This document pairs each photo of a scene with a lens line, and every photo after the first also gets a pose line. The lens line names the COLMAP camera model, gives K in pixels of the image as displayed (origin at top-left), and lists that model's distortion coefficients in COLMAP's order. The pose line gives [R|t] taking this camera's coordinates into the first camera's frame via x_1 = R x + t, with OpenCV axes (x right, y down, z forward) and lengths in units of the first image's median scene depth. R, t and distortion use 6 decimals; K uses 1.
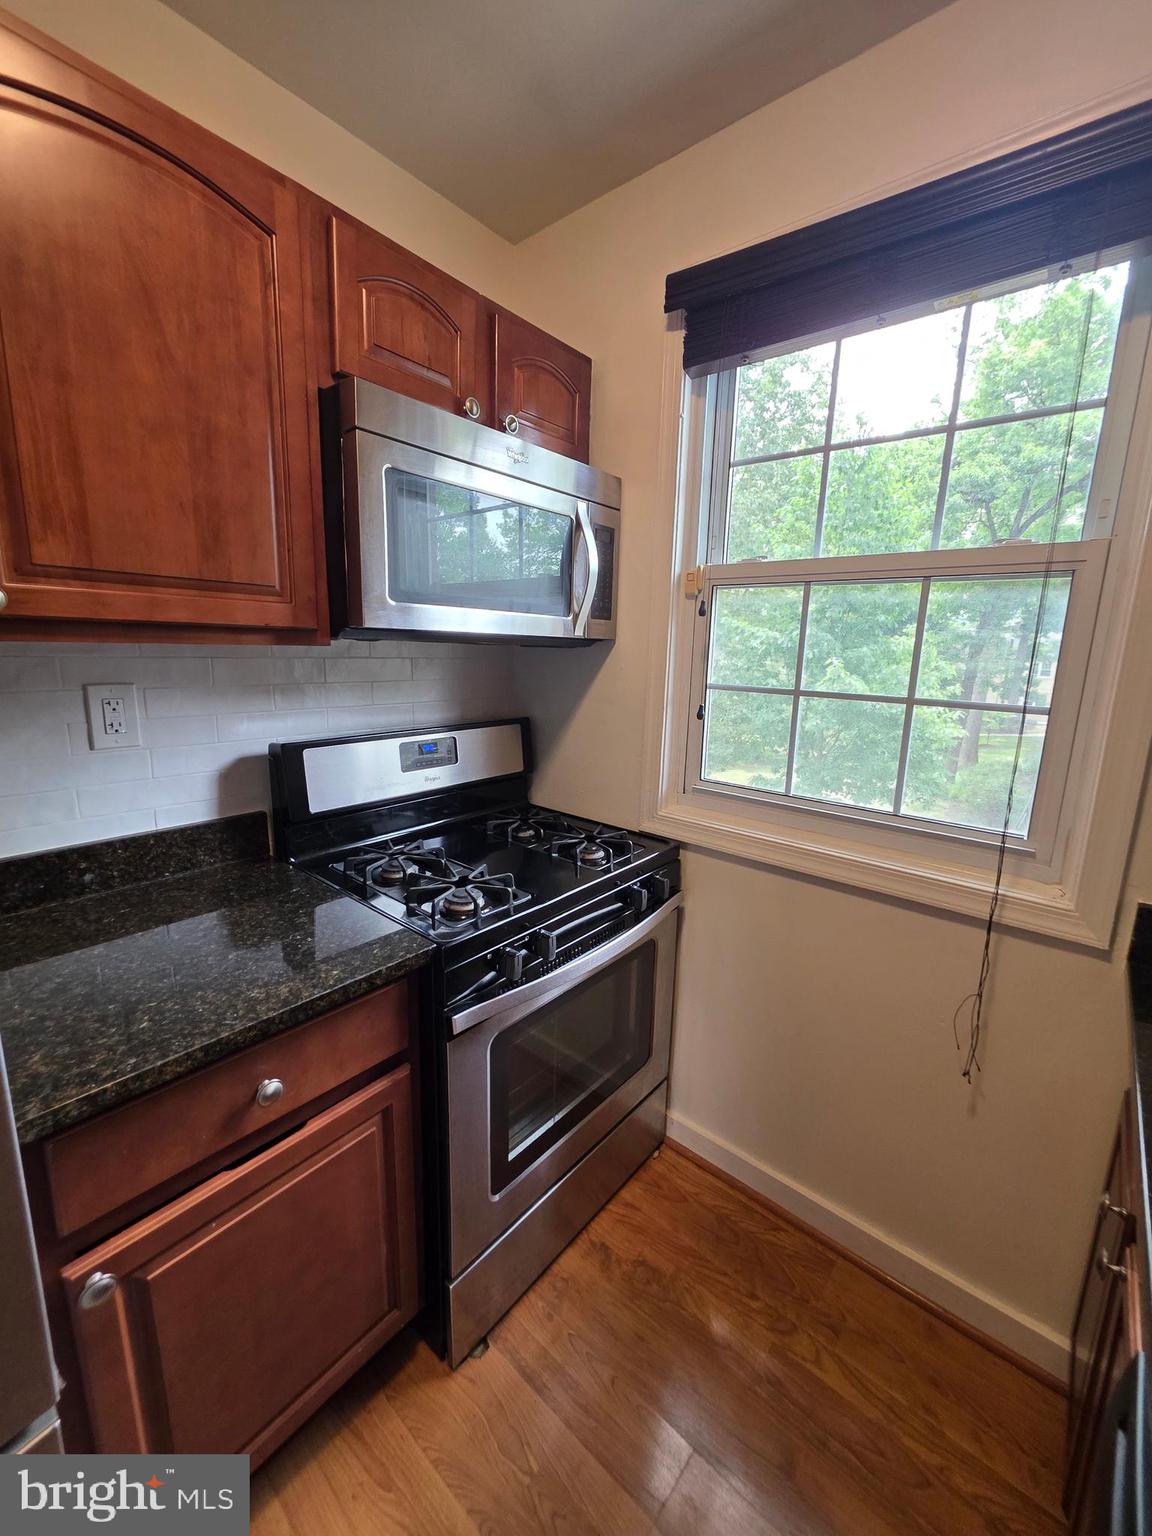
lens RADIAL K [[615.2, 0, 584.8], [0, 615.2, 765.6], [0, 0, 1]] dist [0.001656, 0.000445]
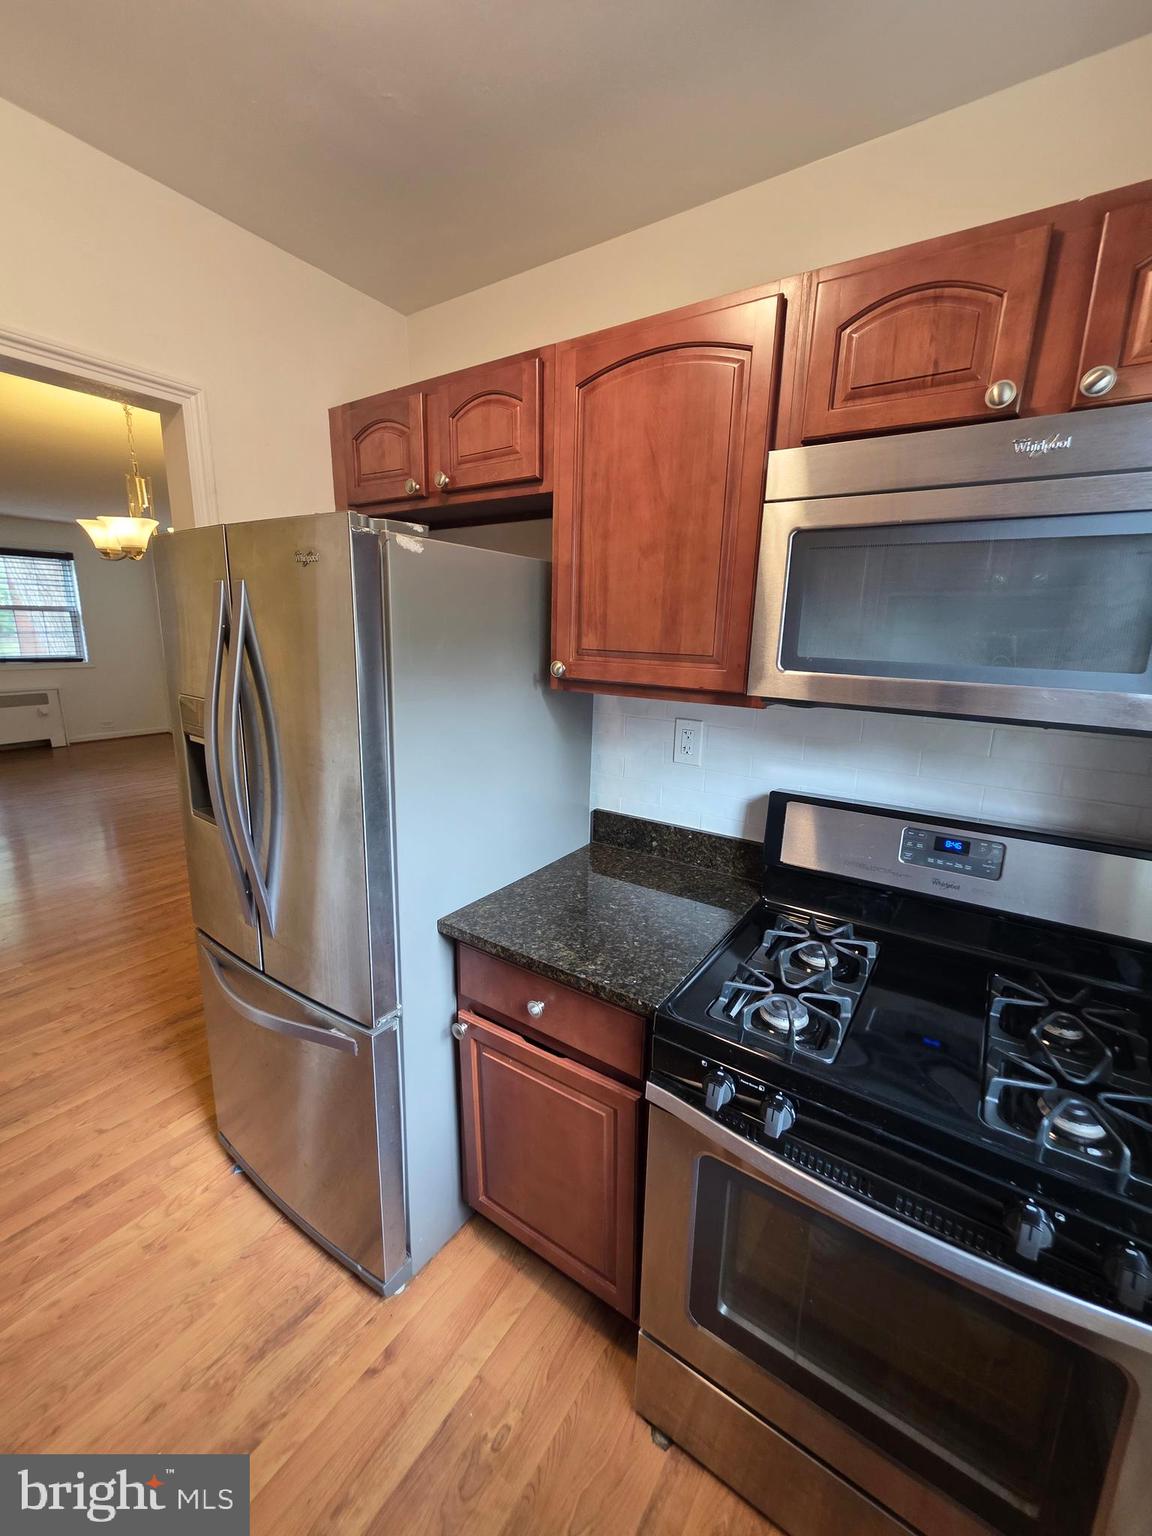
lens RADIAL K [[615.2, 0, 584.8], [0, 615.2, 765.6], [0, 0, 1]] dist [0.001656, 0.000445]
pose [[0.099633, 0.191933, -0.976338, 0.600741], [-0.213031, 0.962582, 0.167489, -0.216188], [0.971952, 0.191303, 0.136793, 0.596025]]
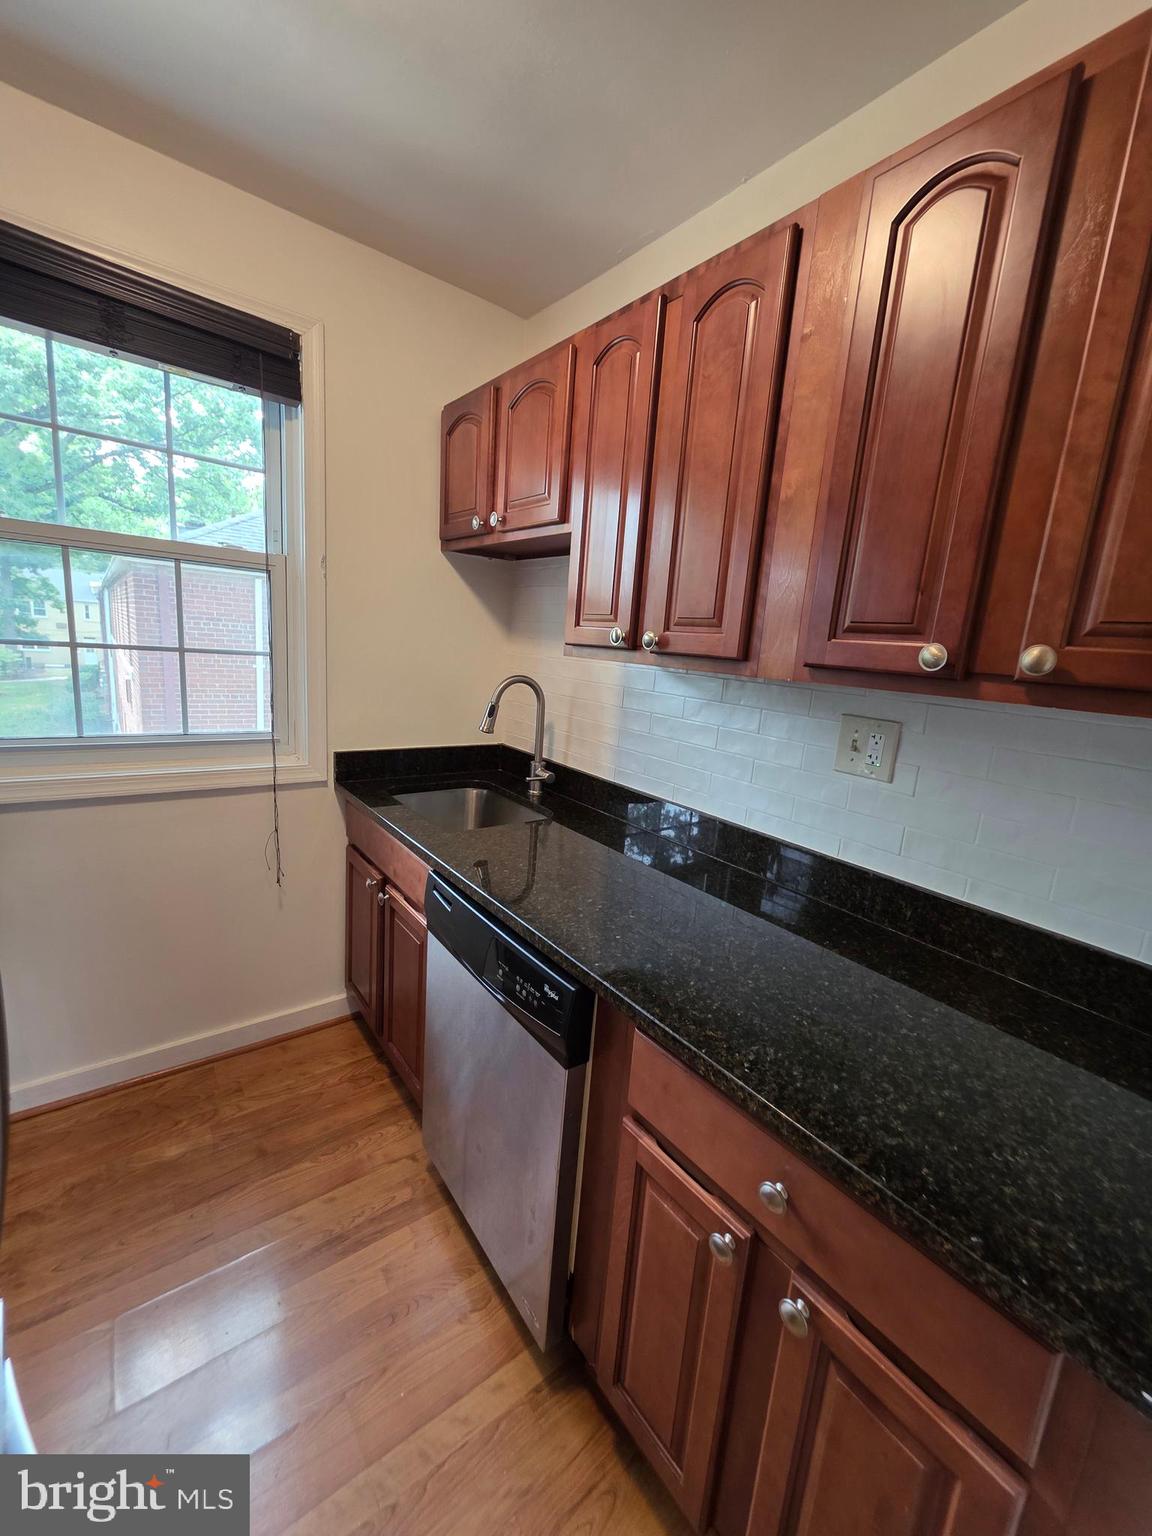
lens RADIAL K [[615.2, 0, 584.8], [0, 615.2, 765.6], [0, 0, 1]] dist [0.001656, 0.000445]
pose [[0.223974, -0.203742, 0.953061, -0.707729], [0.117610, 0.976408, 0.181094, 0.004538], [-0.967473, 0.071529, 0.242652, -0.204906]]
